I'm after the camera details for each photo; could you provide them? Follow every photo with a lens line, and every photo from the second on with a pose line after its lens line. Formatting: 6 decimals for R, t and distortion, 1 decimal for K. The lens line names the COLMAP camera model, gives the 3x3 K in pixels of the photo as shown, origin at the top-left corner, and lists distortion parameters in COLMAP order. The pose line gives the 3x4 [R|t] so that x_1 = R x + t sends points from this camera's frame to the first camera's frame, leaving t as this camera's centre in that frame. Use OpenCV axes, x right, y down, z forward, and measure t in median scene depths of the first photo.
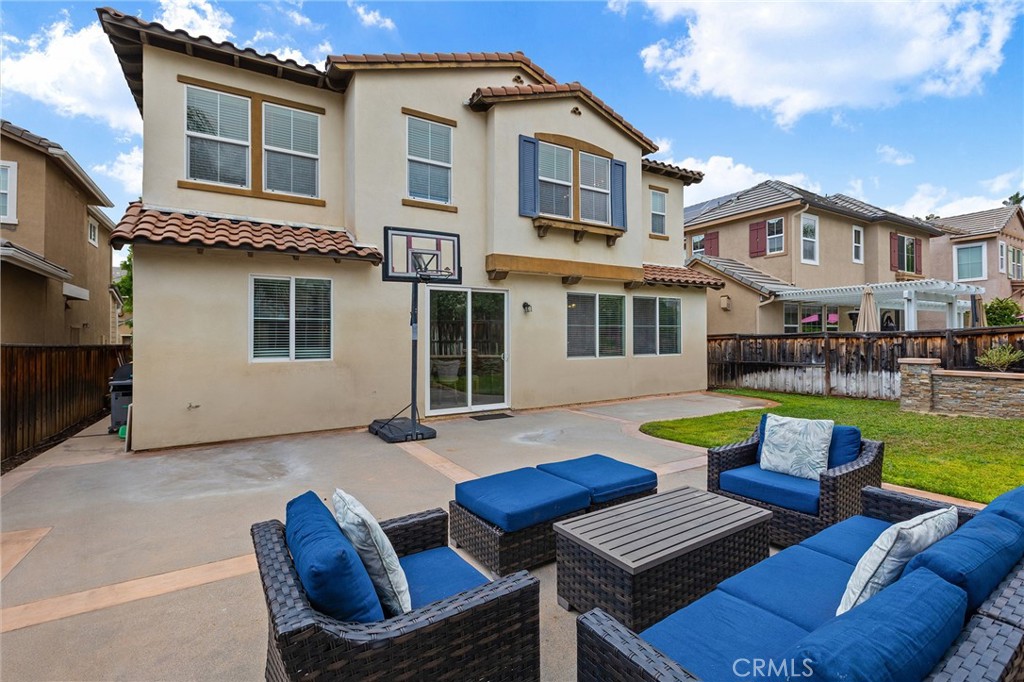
lens RADIAL K [[464.9, 0, 517.2], [0, 464.9, 335.9], [0, 0, 1]] dist [0.002562, -0.000820]
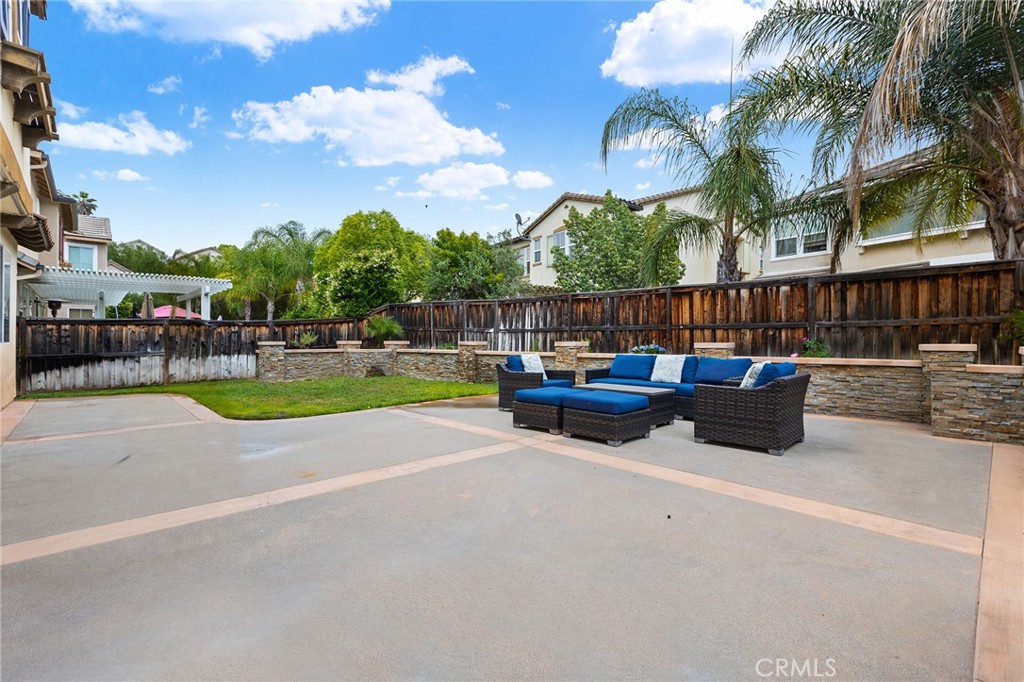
lens RADIAL K [[464.9, 0, 513.9], [0, 464.9, 338.6], [0, 0, 1]] dist [0.002562, -0.000820]
pose [[-0.199906, 0.008356, 0.979779, -0.443093], [0.001136, 0.999965, -0.008296, 0.042426], [-0.979814, -0.000546, -0.199908, 0.486778]]
